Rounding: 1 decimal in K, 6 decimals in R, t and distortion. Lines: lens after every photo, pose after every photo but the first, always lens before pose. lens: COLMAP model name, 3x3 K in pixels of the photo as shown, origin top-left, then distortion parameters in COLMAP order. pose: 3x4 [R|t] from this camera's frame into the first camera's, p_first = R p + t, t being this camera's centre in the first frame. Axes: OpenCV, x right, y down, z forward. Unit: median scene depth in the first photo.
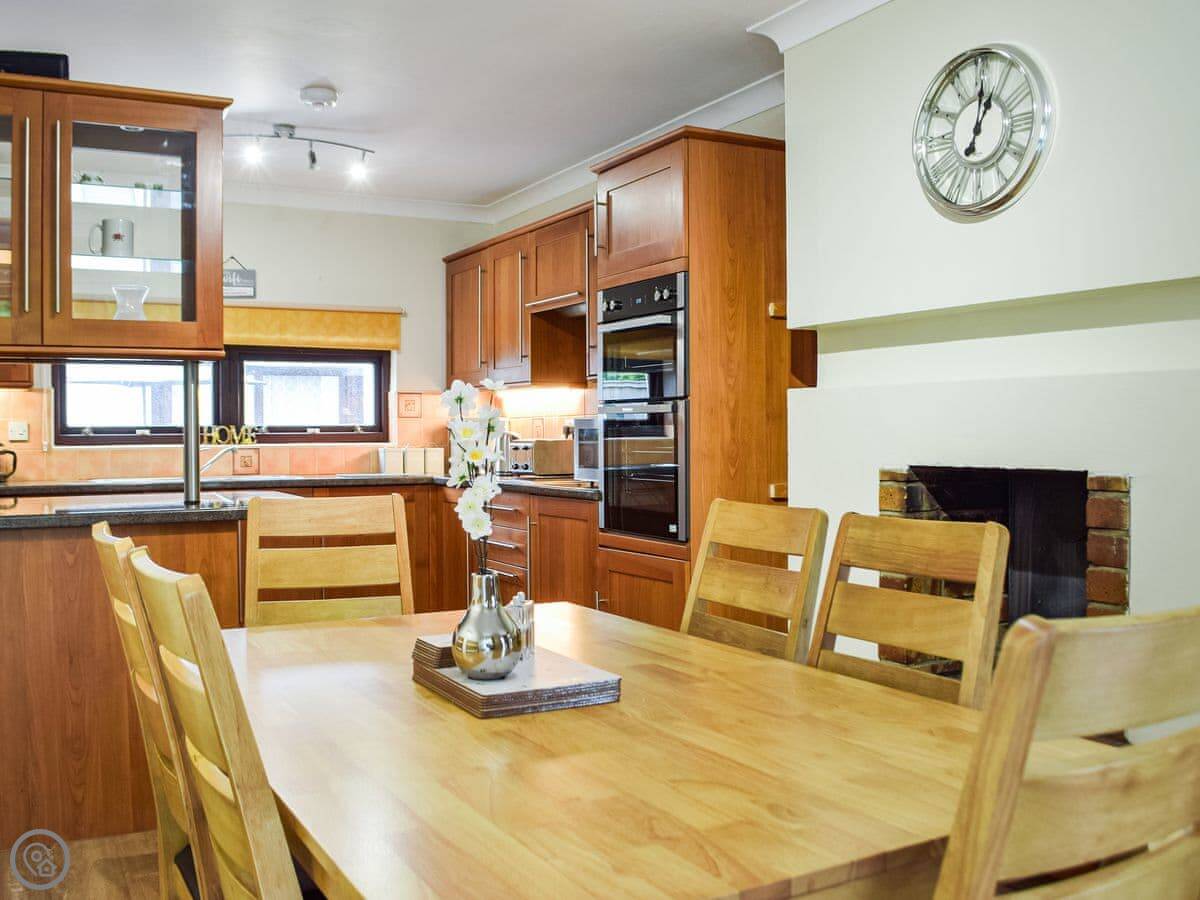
lens RADIAL K [[1123.3, 0, 686.2], [0, 1123.3, 447.6], [0, 0, 1]] dist [-0.018596, -0.009424]
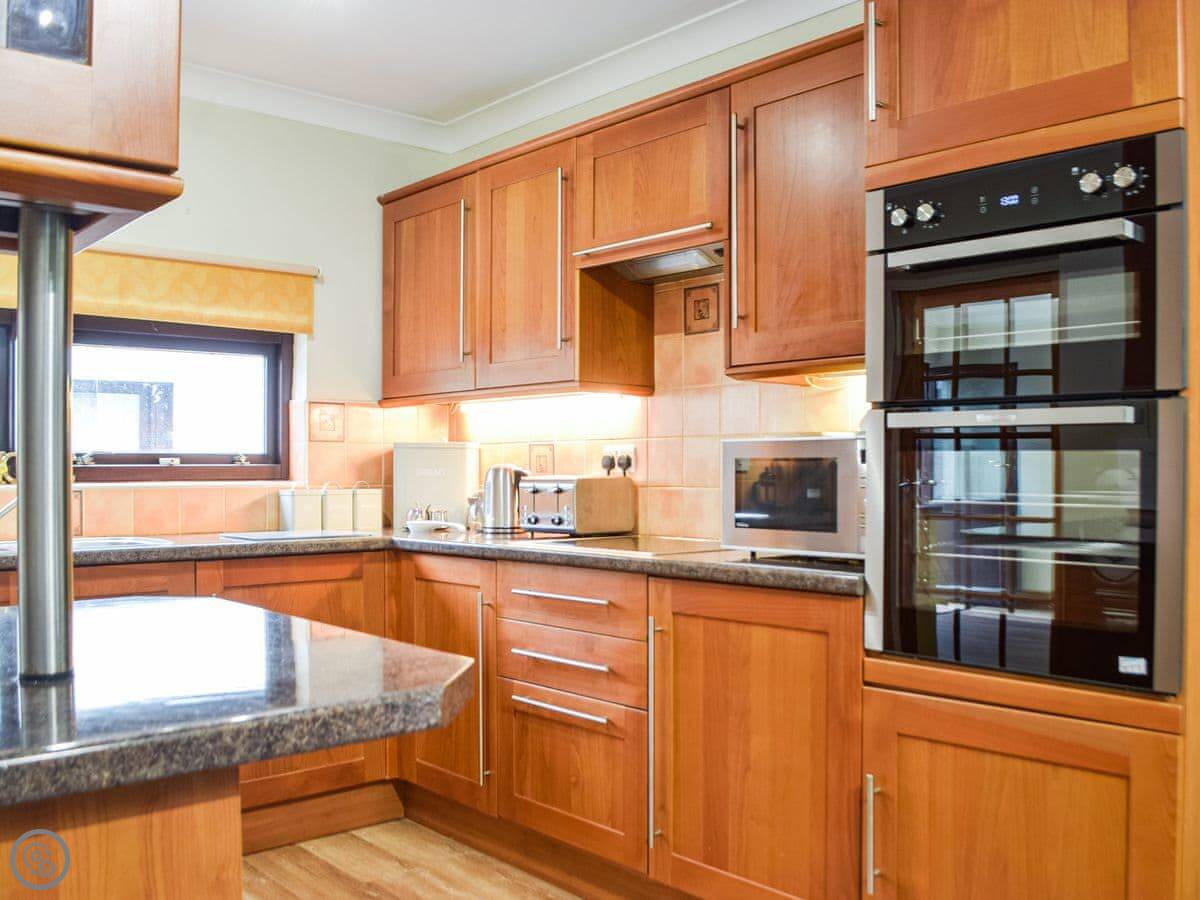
lens RADIAL K [[970.4, 0, 600.6], [0, 970.4, 479.1], [0, 0, 1]] dist [-0.060929, -0.000554]
pose [[0.975905, 0.001439, 0.218189, -0.230643], [-0.001095, 0.999998, -0.001694, -0.004885], [-0.218191, 0.001414, 0.975905, 0.466059]]
